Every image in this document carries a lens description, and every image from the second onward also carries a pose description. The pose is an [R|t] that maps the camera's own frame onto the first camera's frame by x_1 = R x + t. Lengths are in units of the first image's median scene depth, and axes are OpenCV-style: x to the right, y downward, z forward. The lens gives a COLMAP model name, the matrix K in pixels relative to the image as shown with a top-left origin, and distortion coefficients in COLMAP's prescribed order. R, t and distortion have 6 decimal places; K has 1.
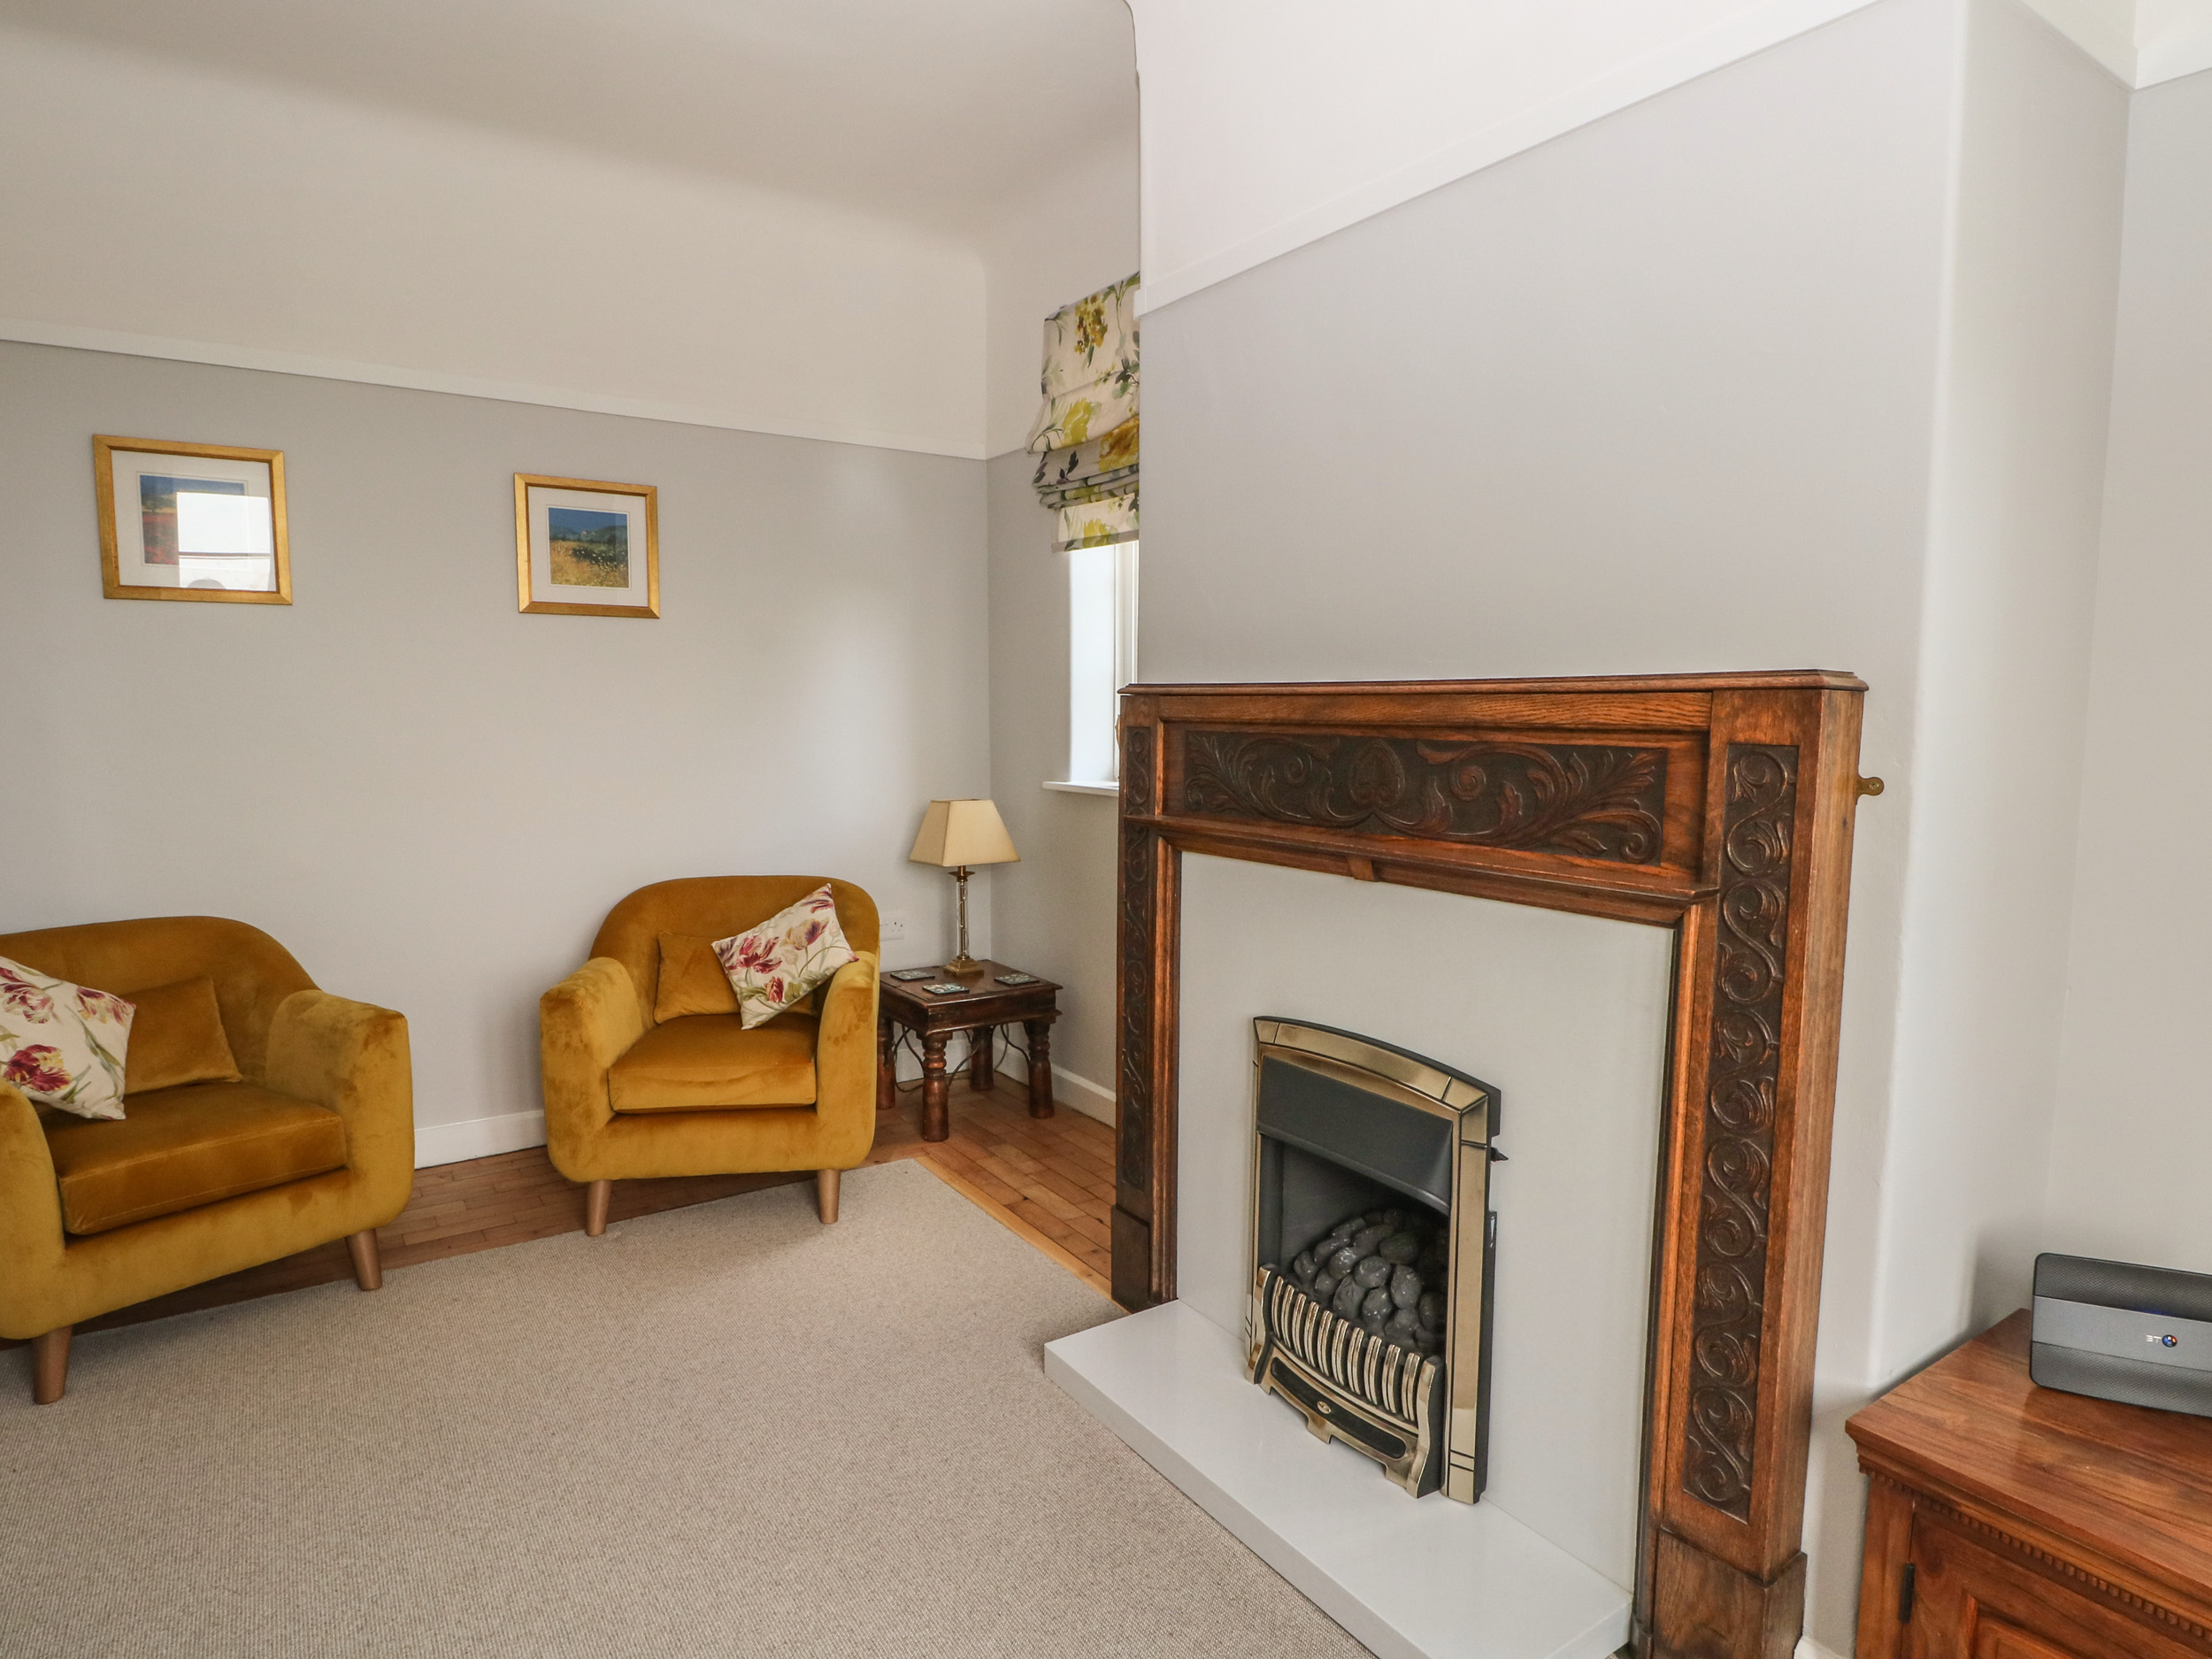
lens RADIAL K [[1215.9, 0, 1106.0], [0, 1215.9, 829.5], [0, 0, 1]] dist [0.002107, -0.013987]
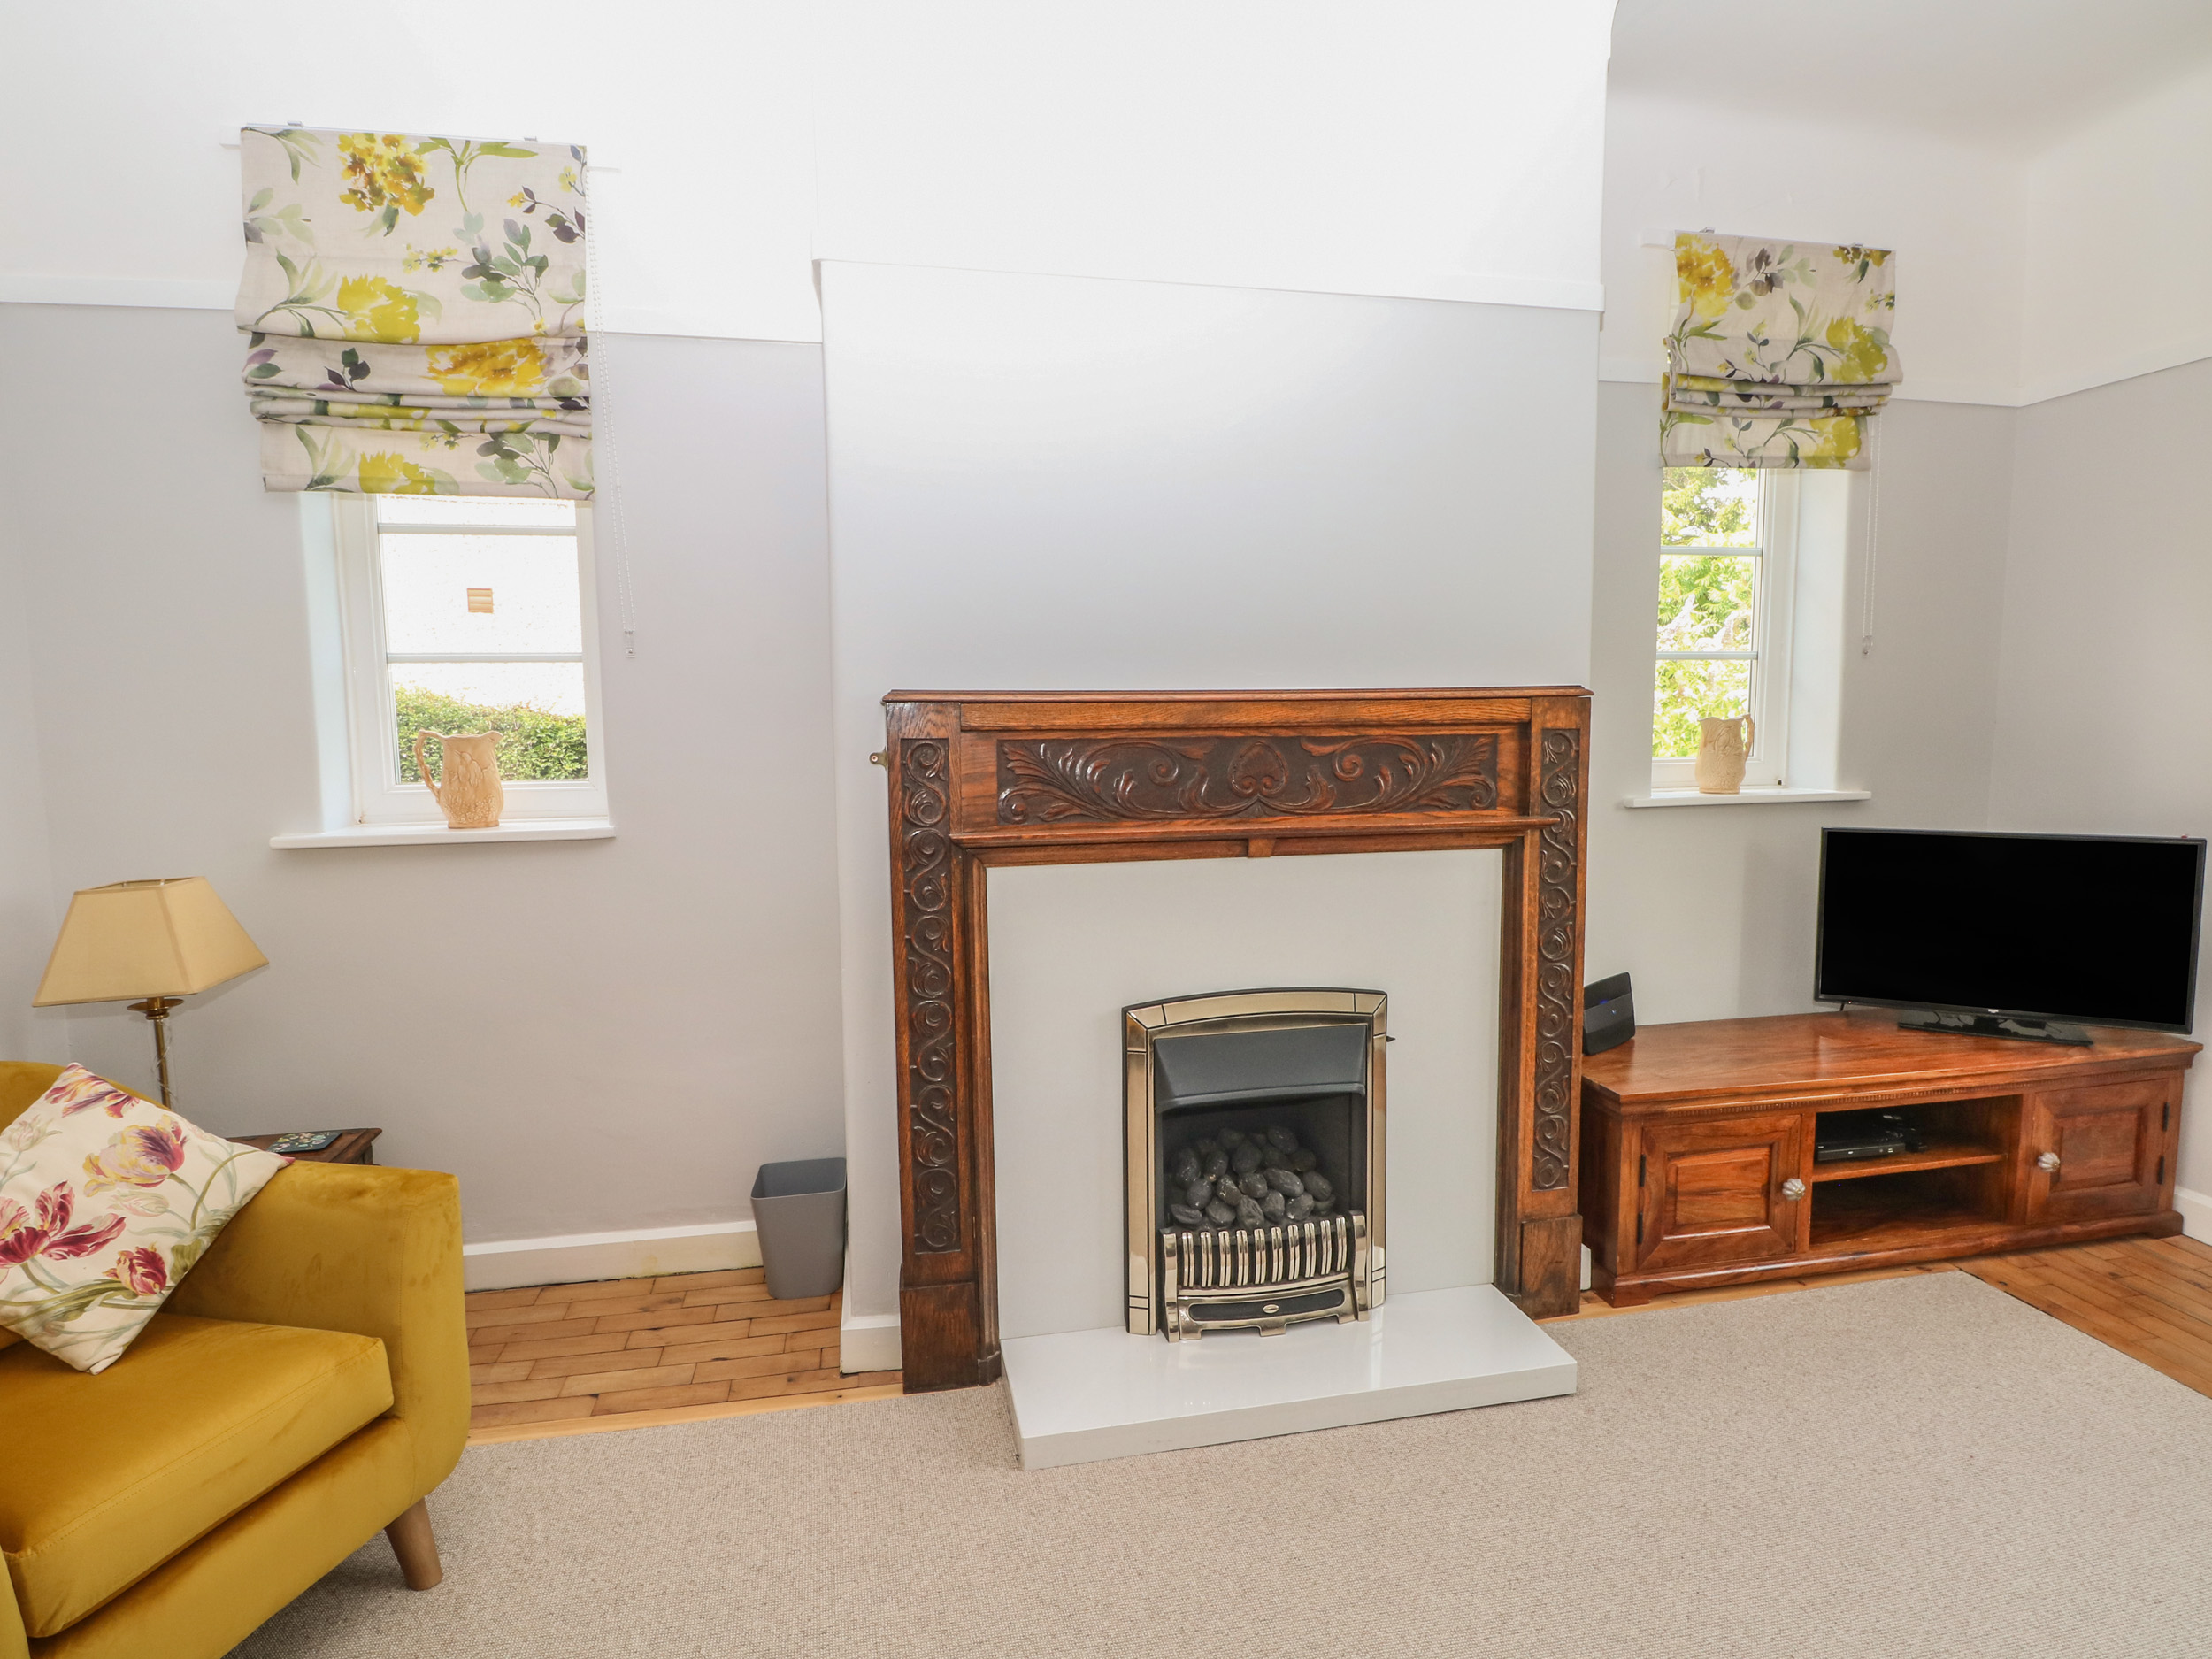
lens RADIAL K [[1215.9, 0, 1106.0], [0, 1215.9, 829.5], [0, 0, 1]] dist [0.002107, -0.013987]
pose [[0.396022, -0.101272, 0.912639, -0.990355], [0.104468, 0.992415, 0.064792, -0.082646], [-0.912279, 0.069683, 0.403598, 0.696066]]
